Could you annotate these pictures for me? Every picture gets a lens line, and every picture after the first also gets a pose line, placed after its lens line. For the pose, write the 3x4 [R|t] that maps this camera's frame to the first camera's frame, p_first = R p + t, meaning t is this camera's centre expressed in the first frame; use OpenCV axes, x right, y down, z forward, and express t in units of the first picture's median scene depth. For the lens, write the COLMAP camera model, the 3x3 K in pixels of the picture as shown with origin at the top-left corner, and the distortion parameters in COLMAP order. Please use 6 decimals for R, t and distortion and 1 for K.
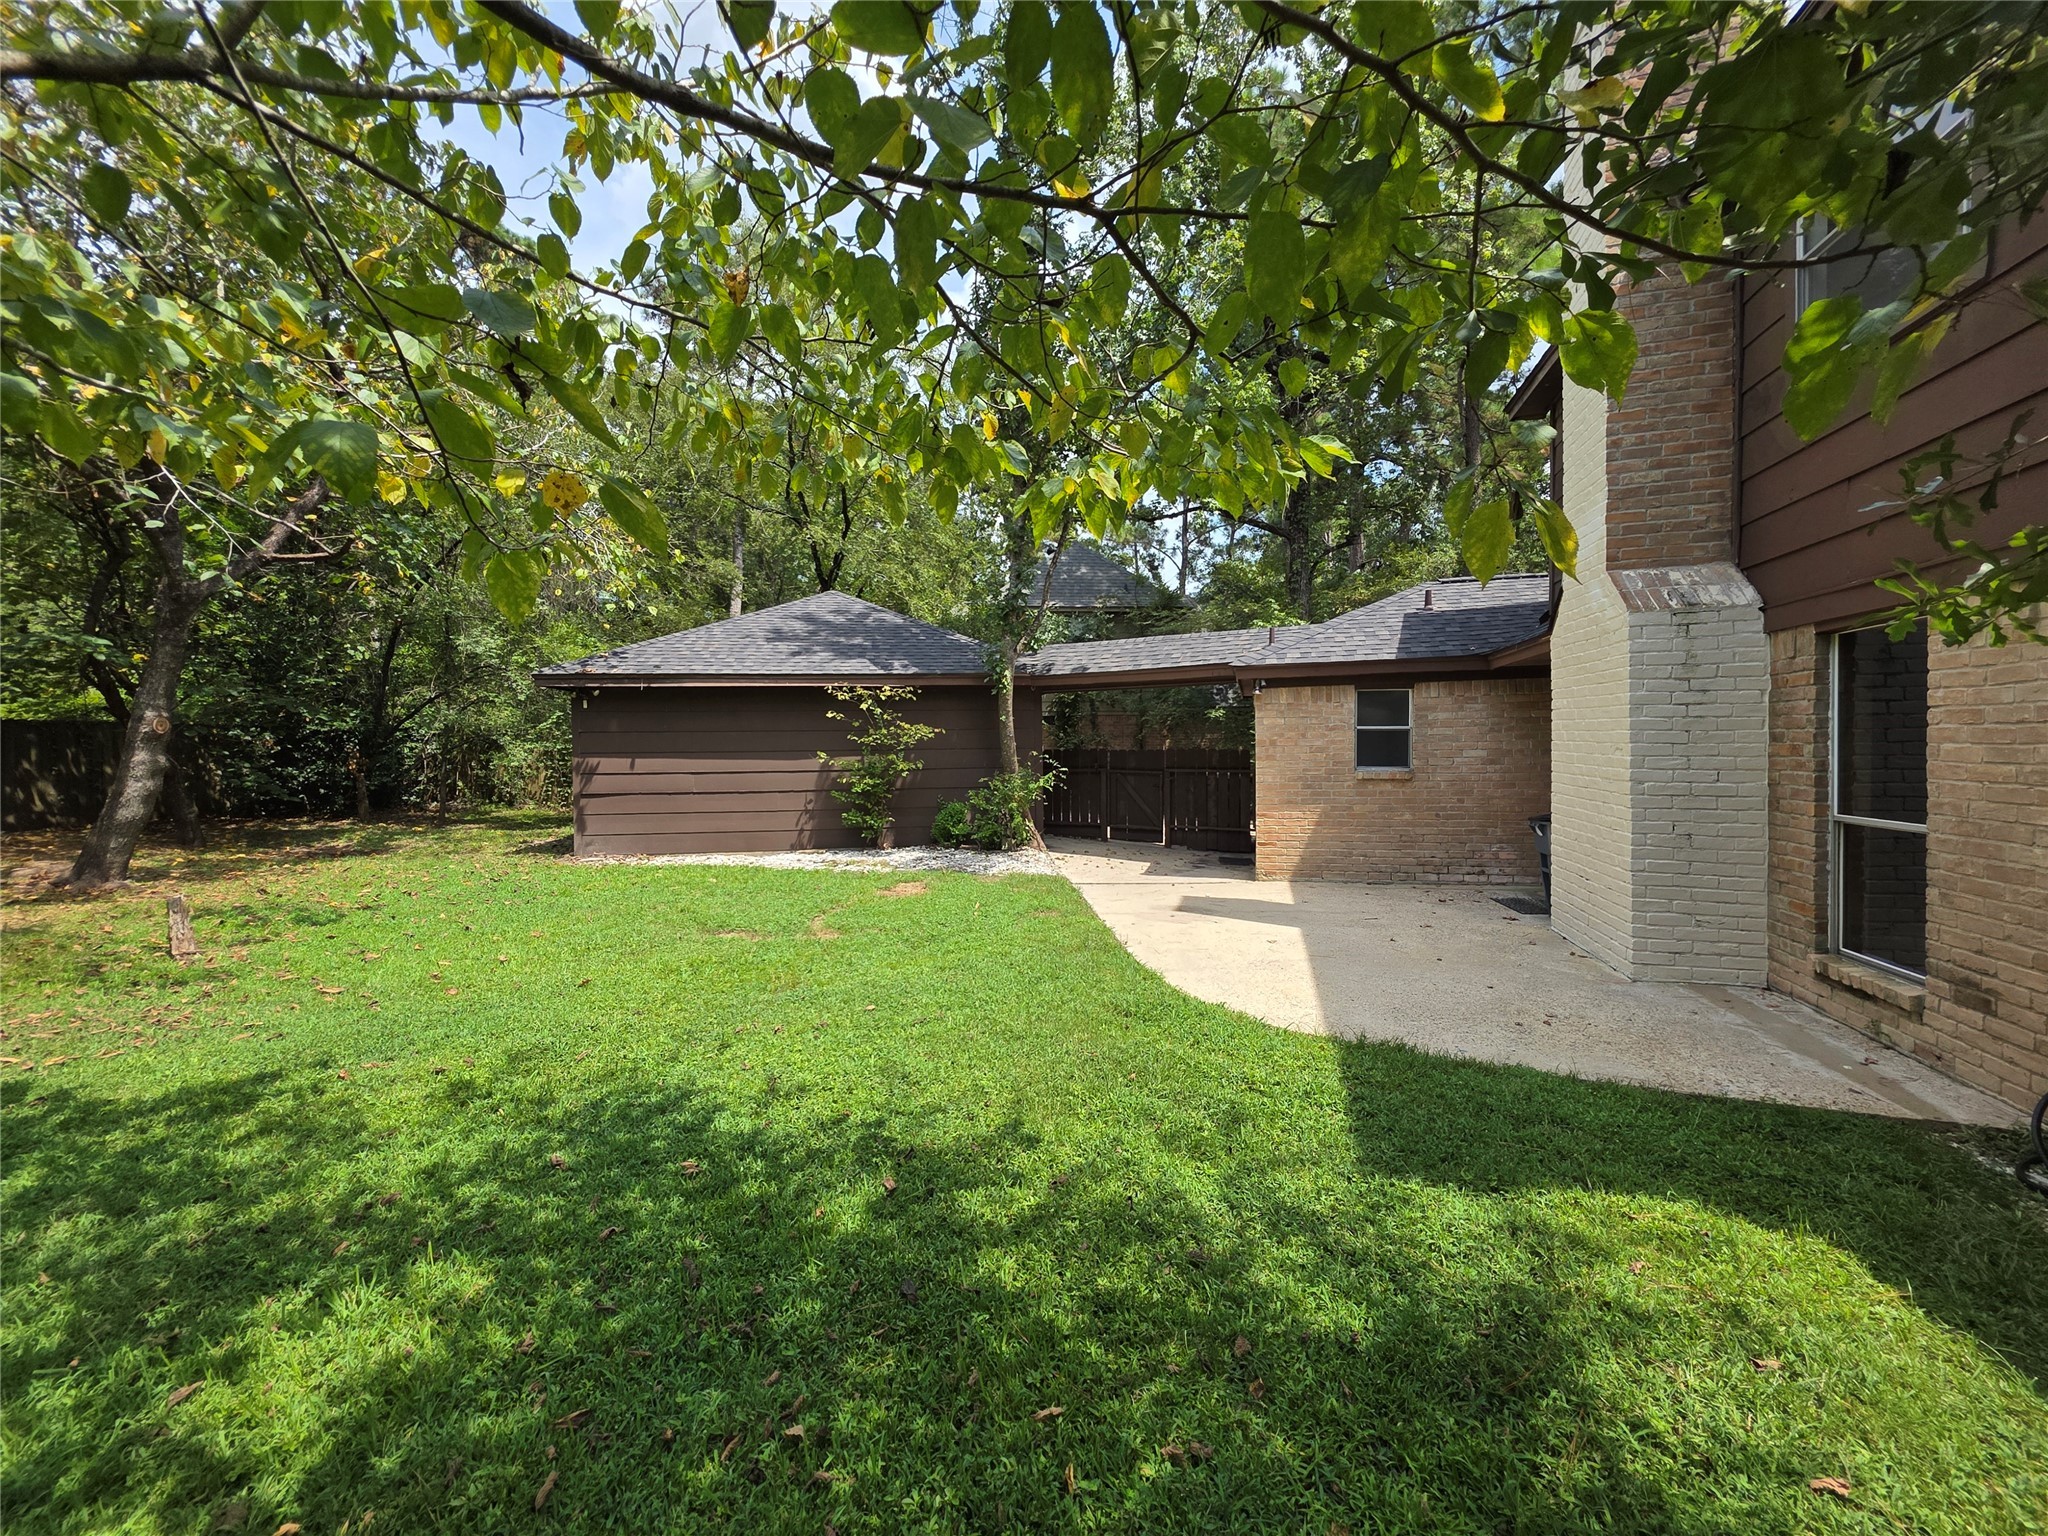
lens RADIAL K [[824.3, 0, 1014.9], [0, 824.3, 769.0], [0, 0, 1]] dist [0.001340, 0.000167]
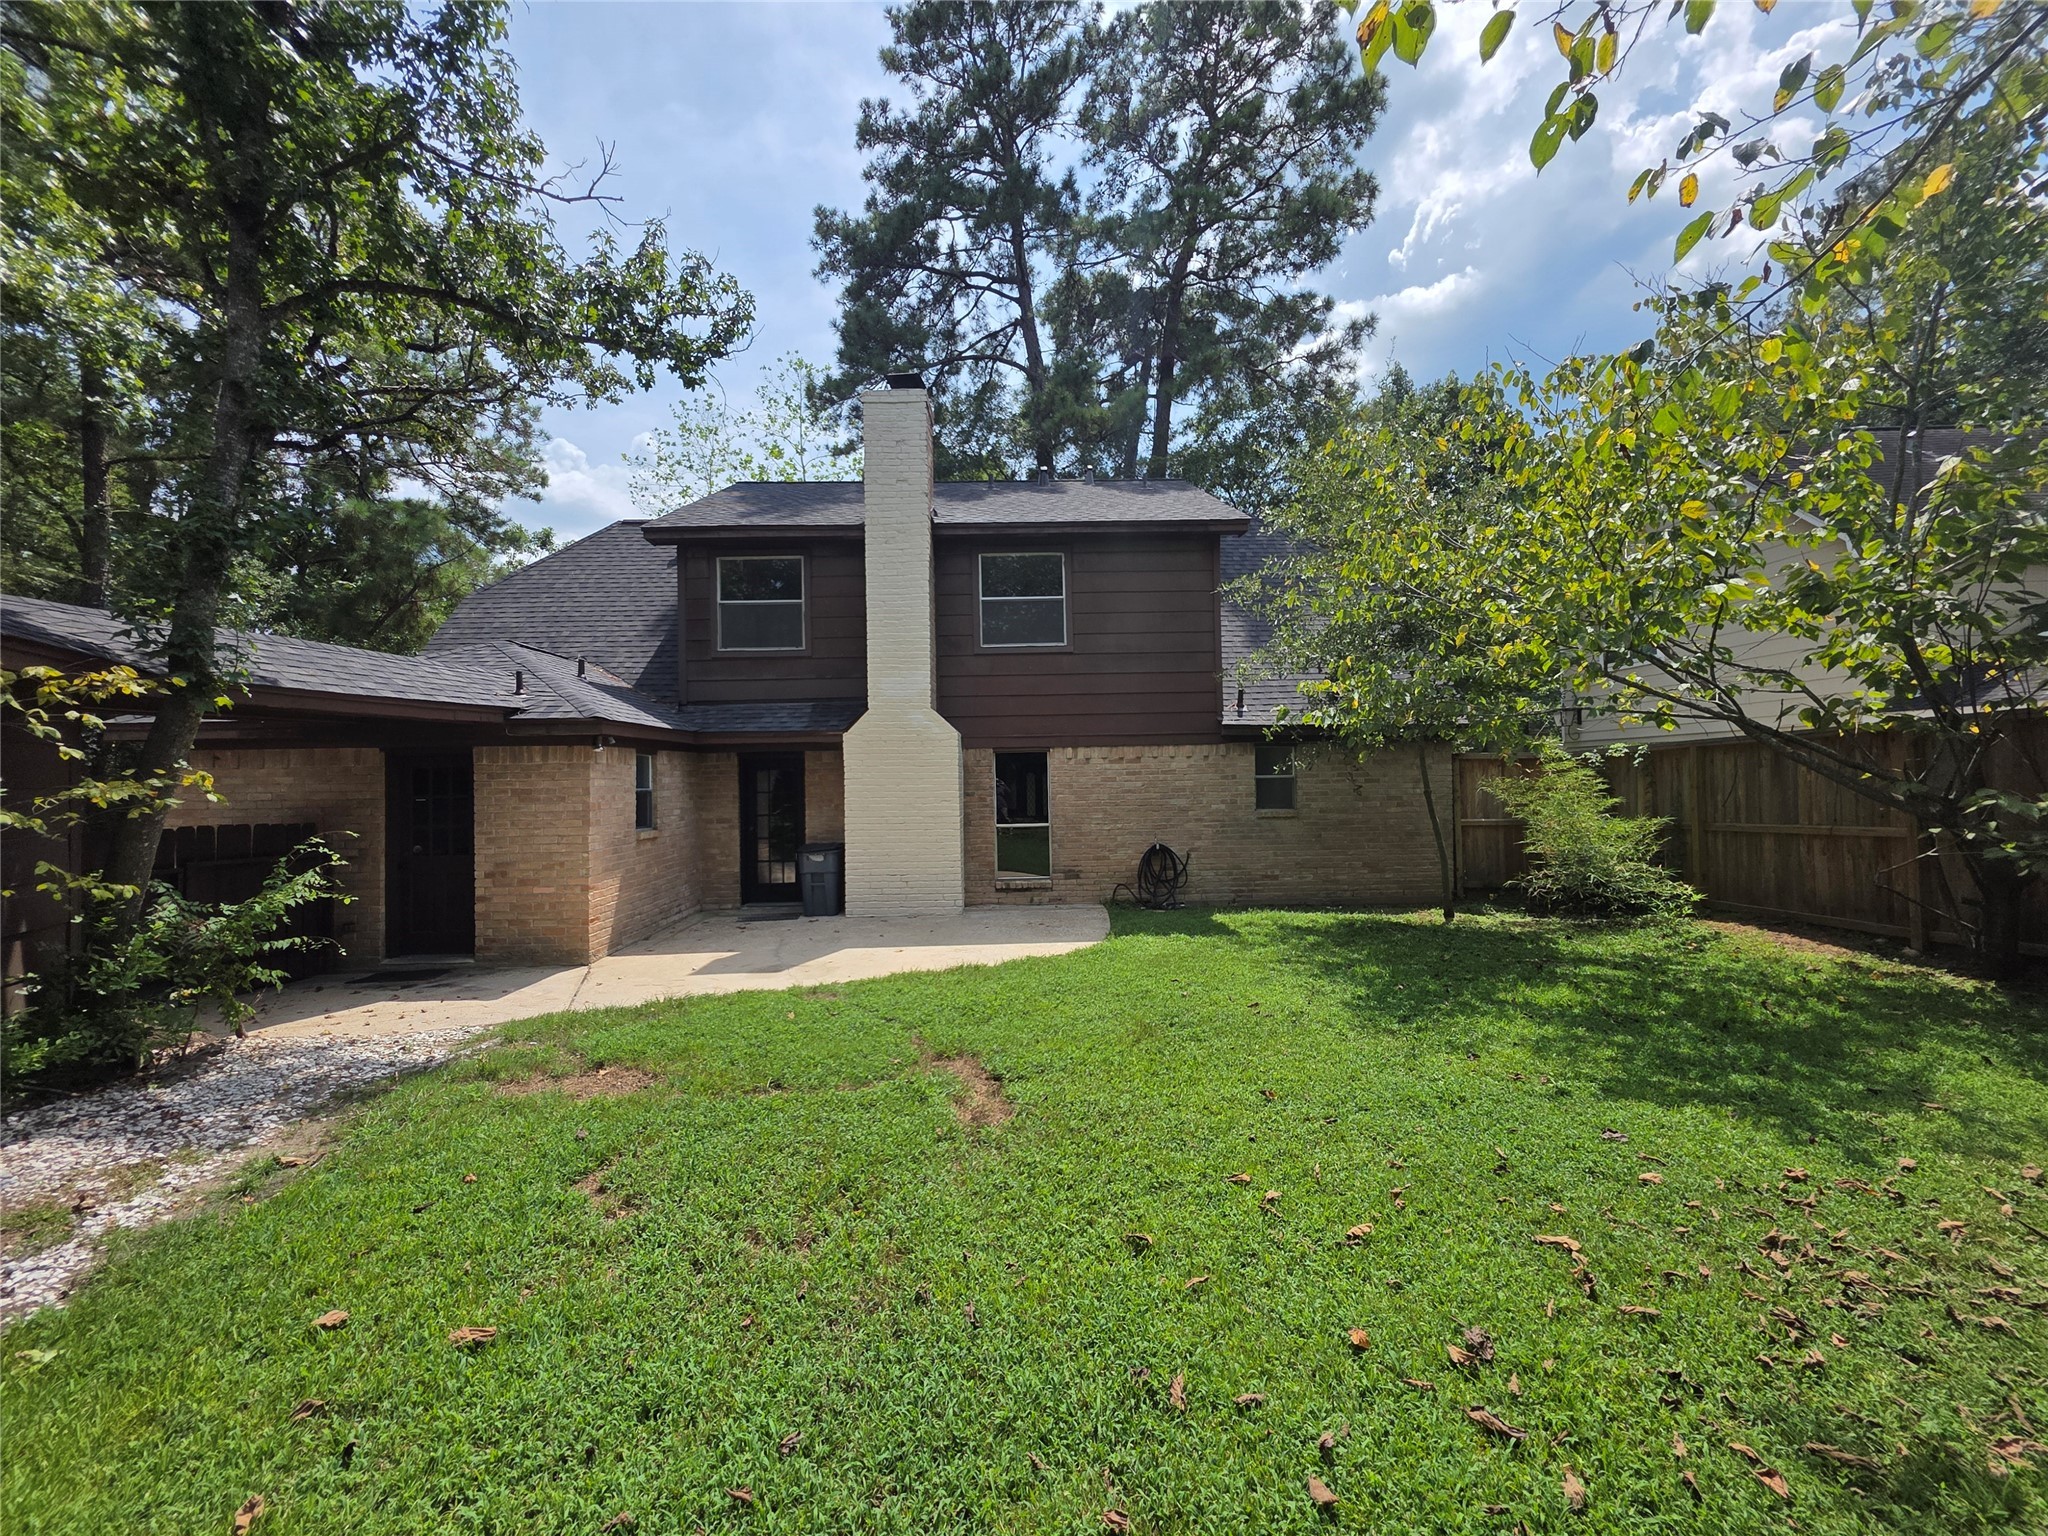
lens RADIAL K [[824.3, 0, 1014.9], [0, 824.3, 769.0], [0, 0, 1]] dist [0.001340, 0.000167]
pose [[-0.364981, 0.032831, 0.930436, -1.331530], [0.064148, 0.997890, -0.010047, -0.079778], [-0.928802, 0.056018, -0.366317, 1.731502]]
